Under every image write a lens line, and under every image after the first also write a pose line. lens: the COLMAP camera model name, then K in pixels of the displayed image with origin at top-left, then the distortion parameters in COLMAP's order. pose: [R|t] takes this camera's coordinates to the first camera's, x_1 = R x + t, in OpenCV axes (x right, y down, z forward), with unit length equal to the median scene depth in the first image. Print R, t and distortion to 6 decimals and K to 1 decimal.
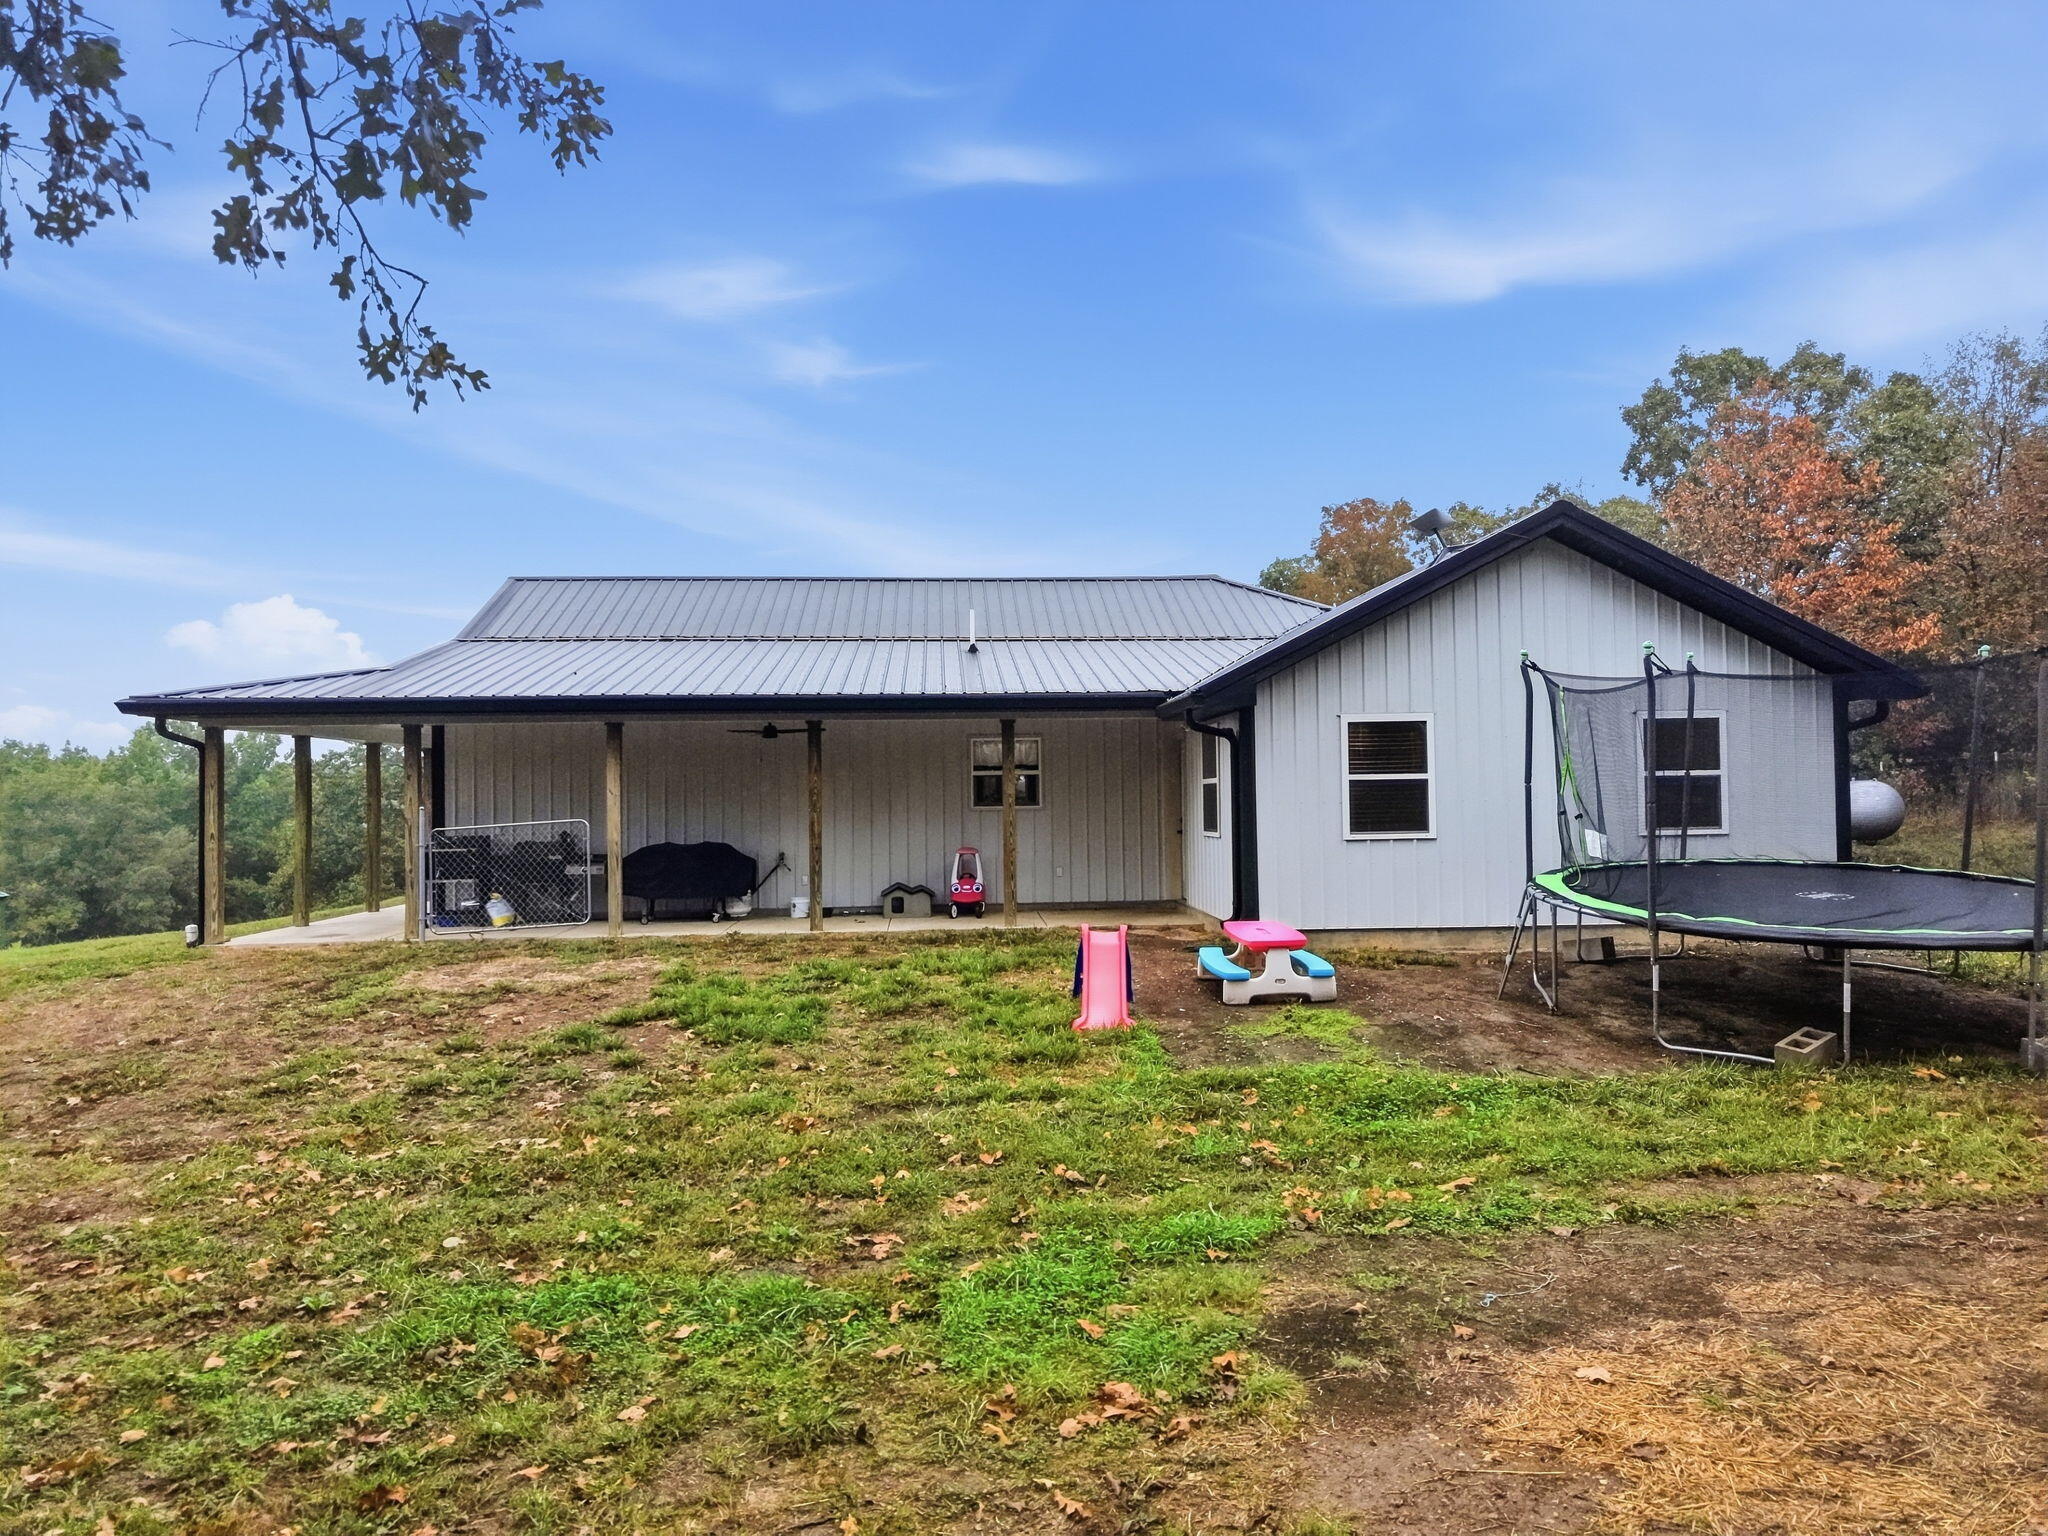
lens RADIAL K [[1396.2, 0, 1004.2], [0, 1396.2, 795.6], [0, 0, 1]] dist [0.031161, -0.030491]
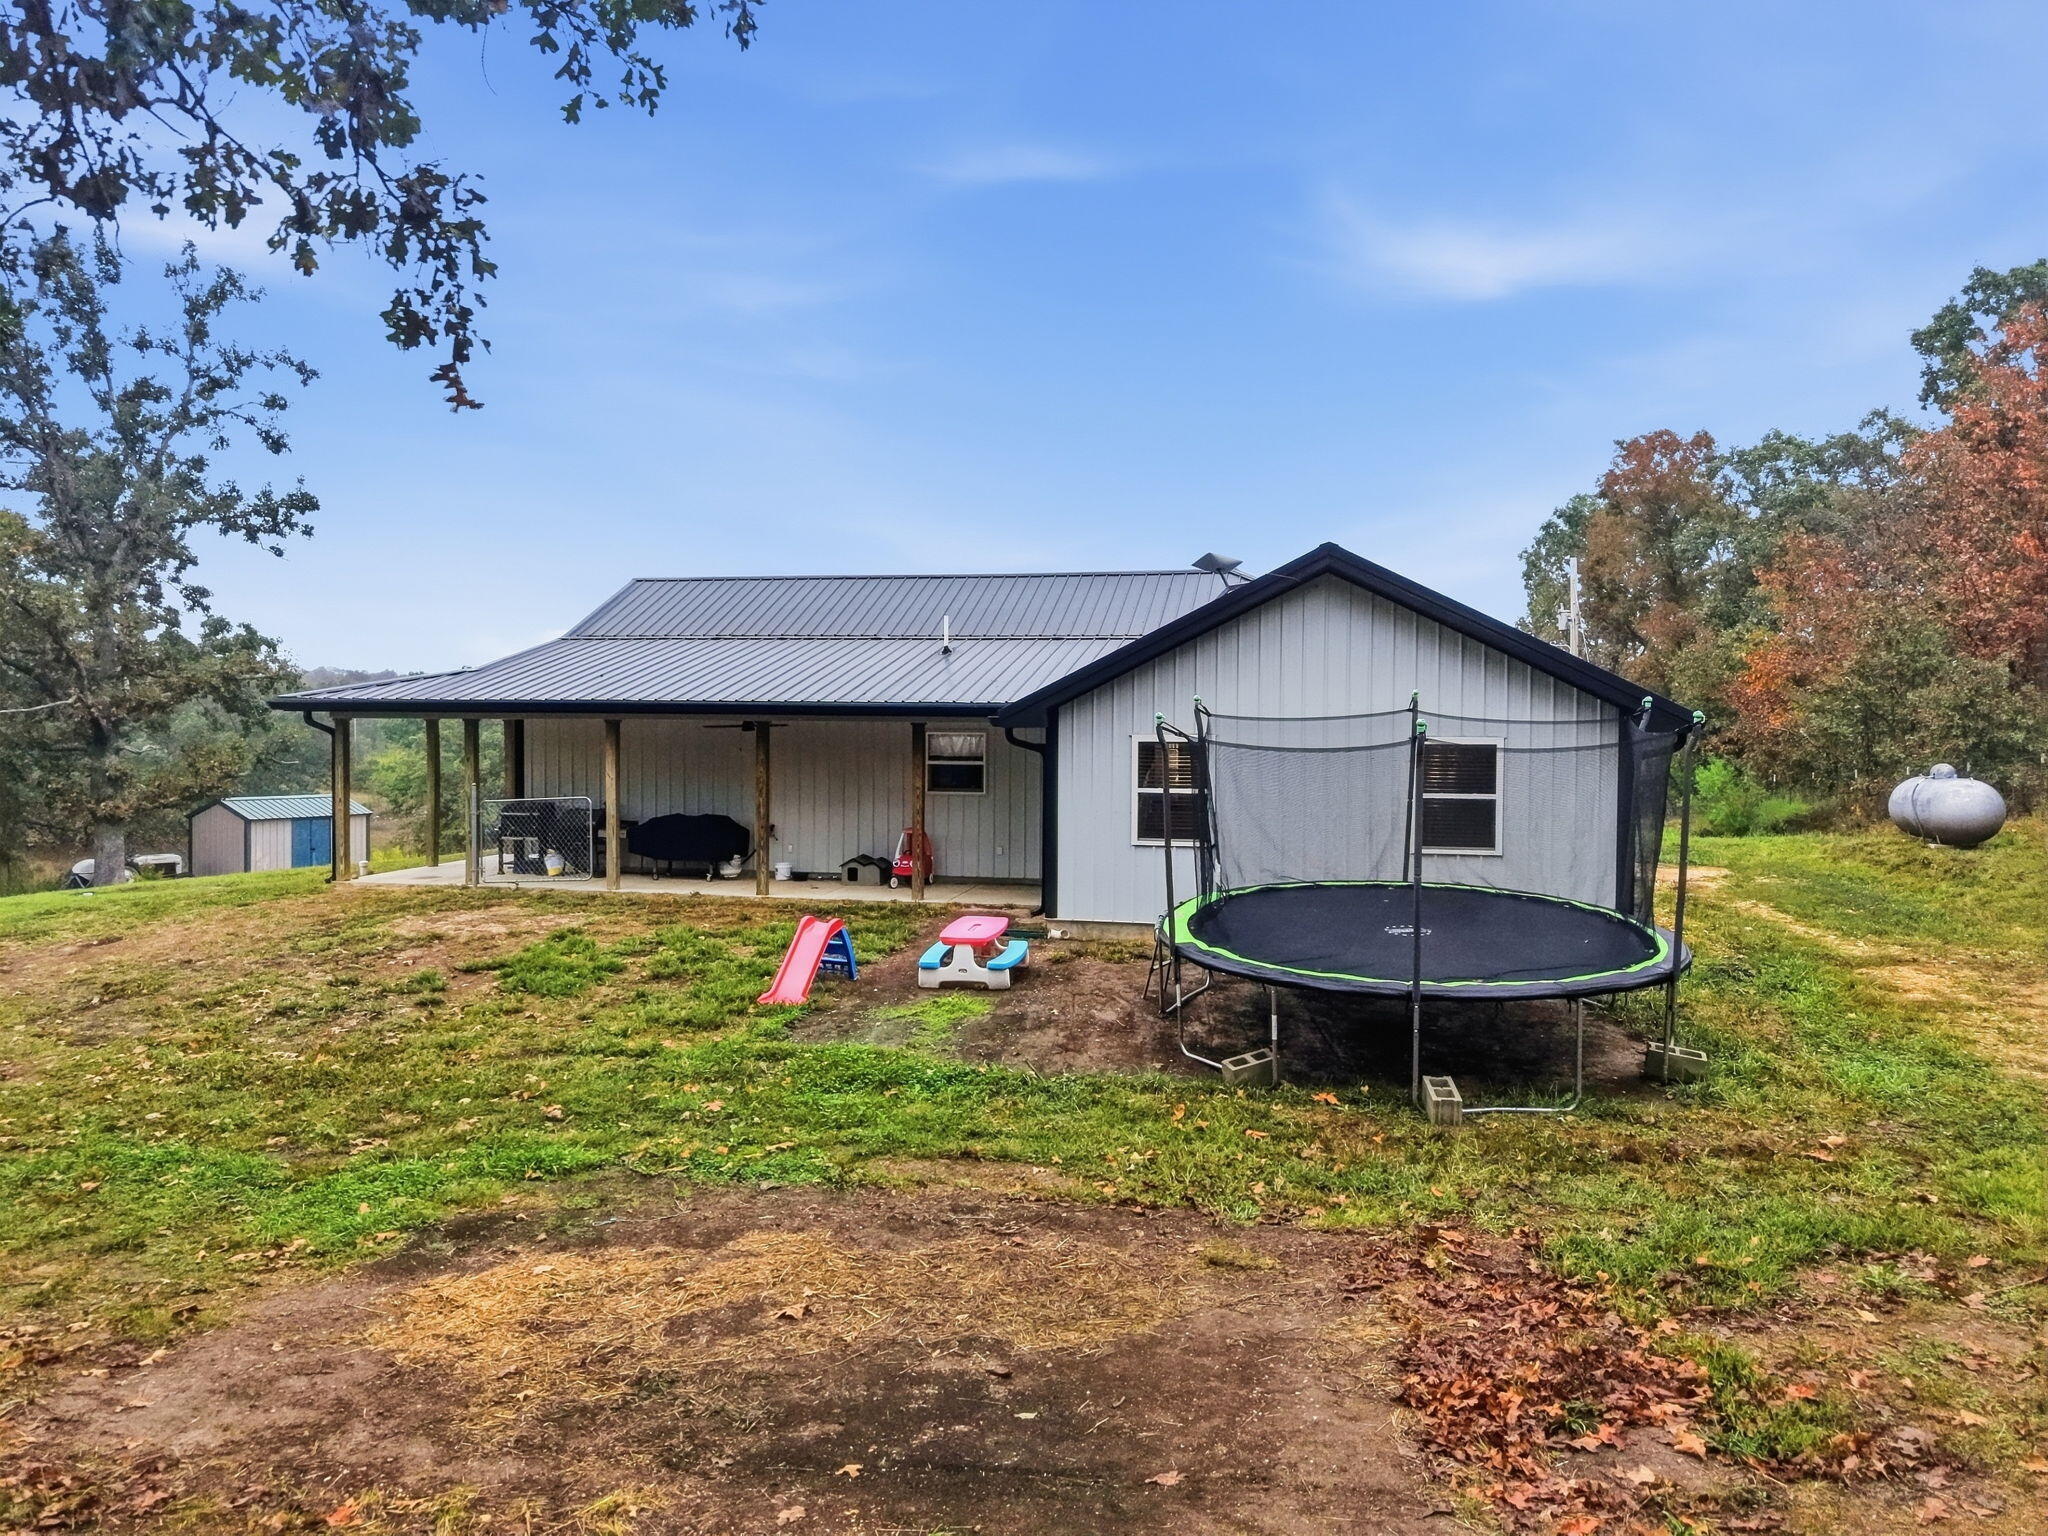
lens RADIAL K [[1396.2, 0, 1004.2], [0, 1396.2, 795.6], [0, 0, 1]] dist [0.031161, -0.030491]
pose [[0.958119, 0.035102, -0.284210, 0.455278], [-0.018701, 0.998010, 0.060215, -0.073324], [0.285758, -0.052378, 0.956869, -0.106312]]
